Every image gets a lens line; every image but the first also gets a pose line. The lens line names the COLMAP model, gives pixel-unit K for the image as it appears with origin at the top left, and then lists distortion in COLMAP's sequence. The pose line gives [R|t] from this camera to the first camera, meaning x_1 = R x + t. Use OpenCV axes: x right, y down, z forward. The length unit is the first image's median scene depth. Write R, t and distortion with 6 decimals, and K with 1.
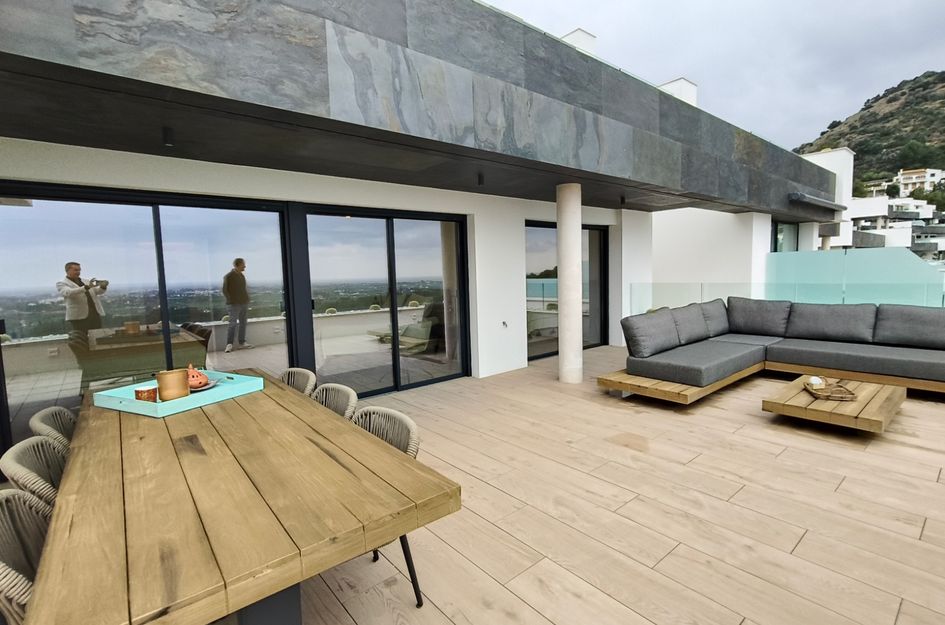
lens RADIAL K [[444.3, 0, 478.9], [0, 444.3, 311.5], [0, 0, 1]] dist [0.003178, 0.000930]
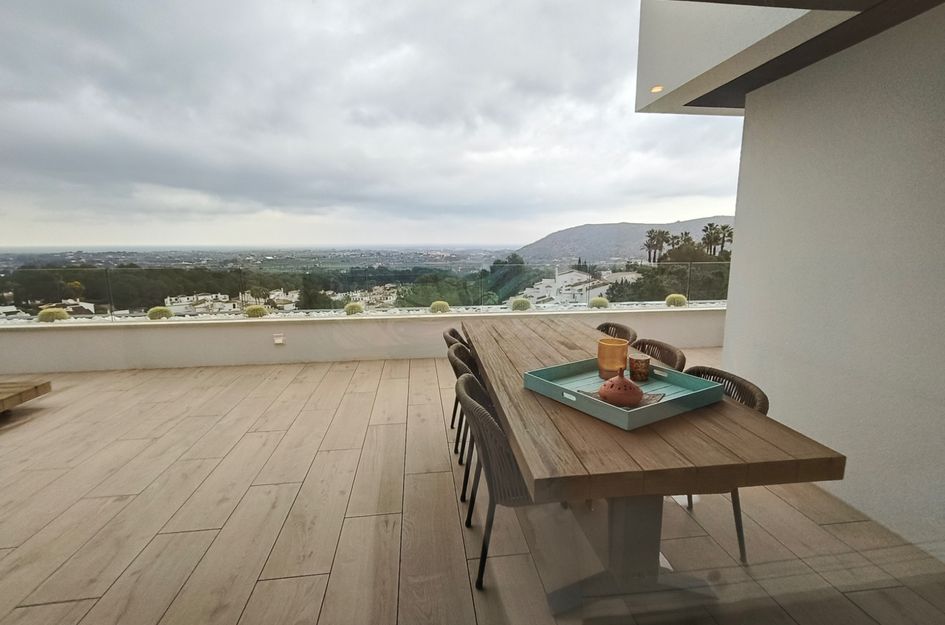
lens RADIAL K [[449.6, 0, 484.2], [0, 449.6, 308.3], [0, 0, 1]] dist [0.000970, 0.000660]
pose [[-0.843967, -0.050219, 0.534039, -0.664674], [0.075956, 0.974386, 0.211664, -0.100237], [-0.530990, 0.219201, -0.818535, 1.298814]]
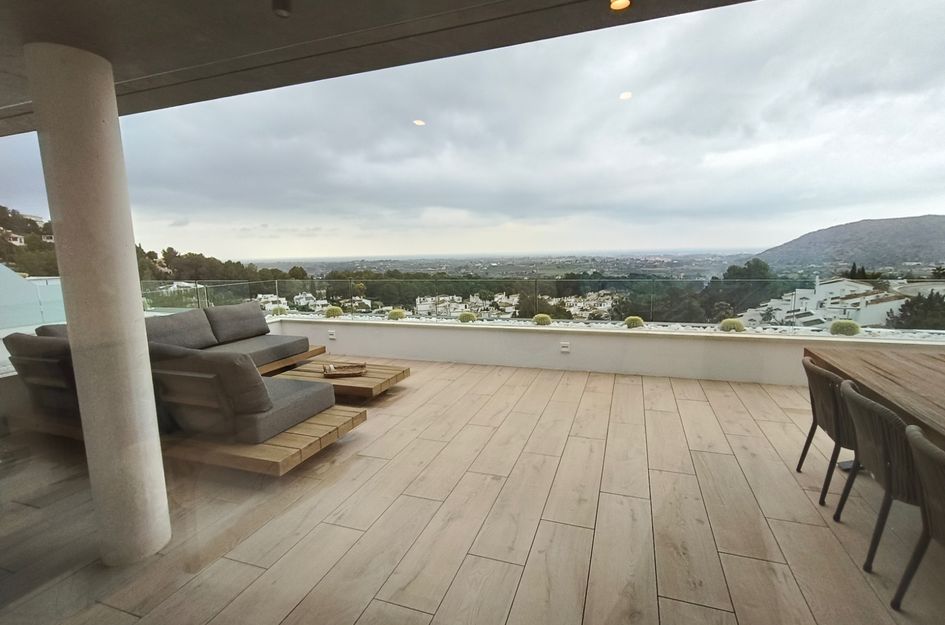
lens RADIAL K [[447.5, 0, 474.8], [0, 447.5, 312.8], [0, 0, 1]] dist [0.001912, 0.000415]
pose [[-0.495710, -0.081381, 0.864667, -0.497085], [0.119190, 0.979805, 0.160549, -0.150712], [-0.860270, 0.182646, -0.476000, 1.476169]]
